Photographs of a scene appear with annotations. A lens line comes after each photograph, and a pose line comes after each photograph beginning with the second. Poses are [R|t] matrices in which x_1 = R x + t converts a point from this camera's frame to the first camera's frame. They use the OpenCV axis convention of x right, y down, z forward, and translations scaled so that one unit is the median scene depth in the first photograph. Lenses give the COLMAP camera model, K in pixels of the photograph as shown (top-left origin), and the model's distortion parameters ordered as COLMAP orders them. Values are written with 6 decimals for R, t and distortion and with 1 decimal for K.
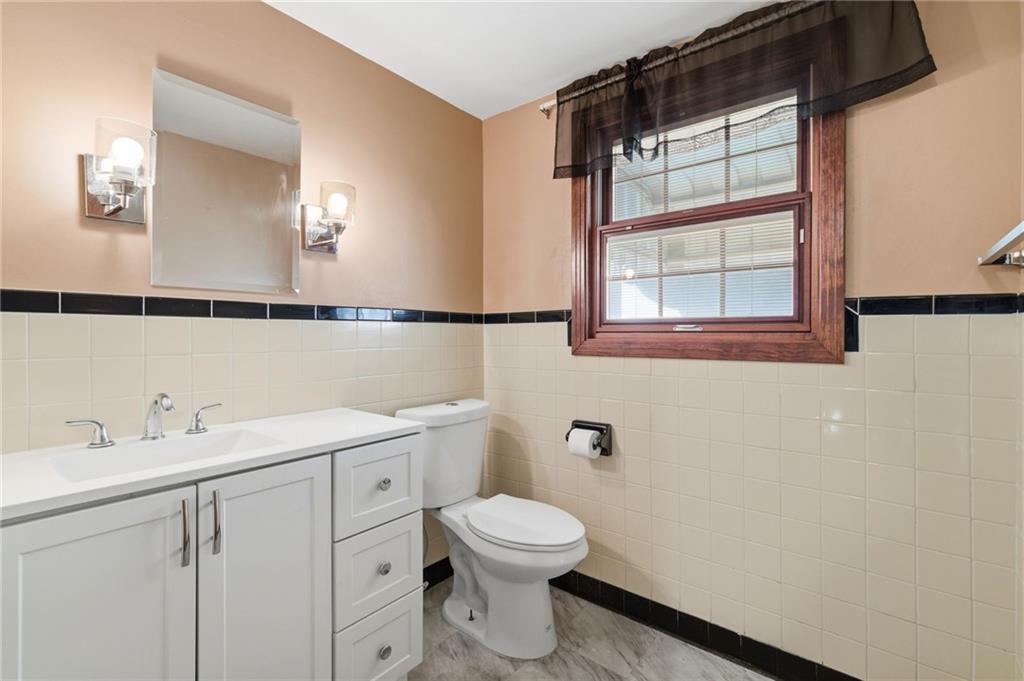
lens RADIAL K [[430.9, 0, 516.8], [0, 430.9, 334.4], [0, 0, 1]] dist [0.002735, 0.000441]
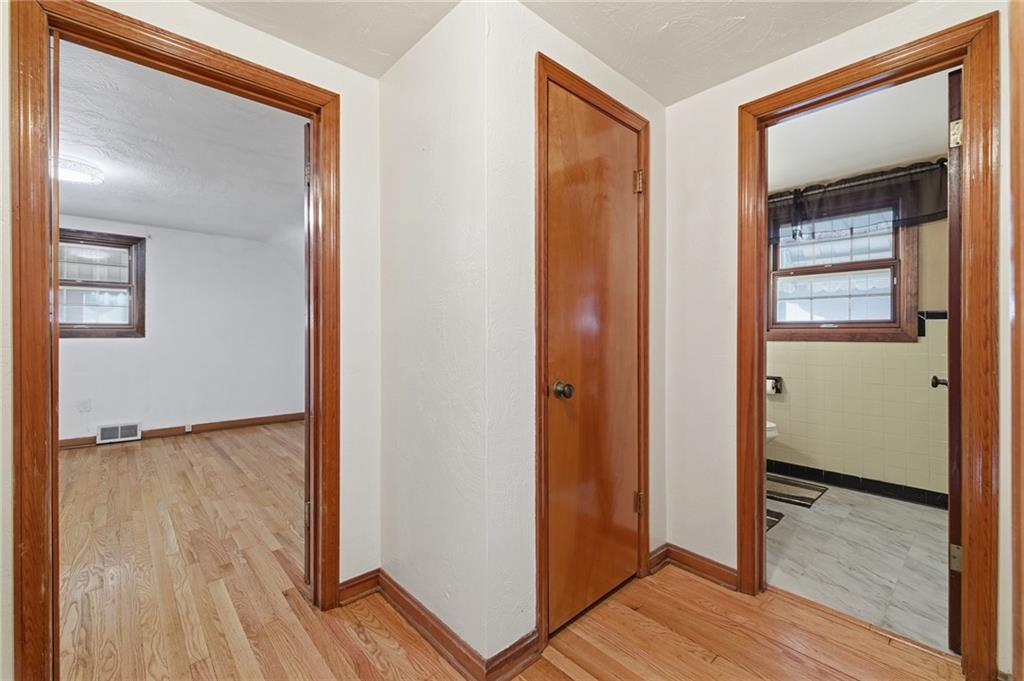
lens RADIAL K [[430.9, 0, 504.1], [0, 430.9, 334.2], [0, 0, 1]] dist [0.002735, 0.000441]
pose [[0.988945, 0.003083, -0.148251, -0.803093], [-0.003743, 0.999984, -0.004174, 0.038558], [0.148236, 0.004683, 0.988941, -1.201370]]
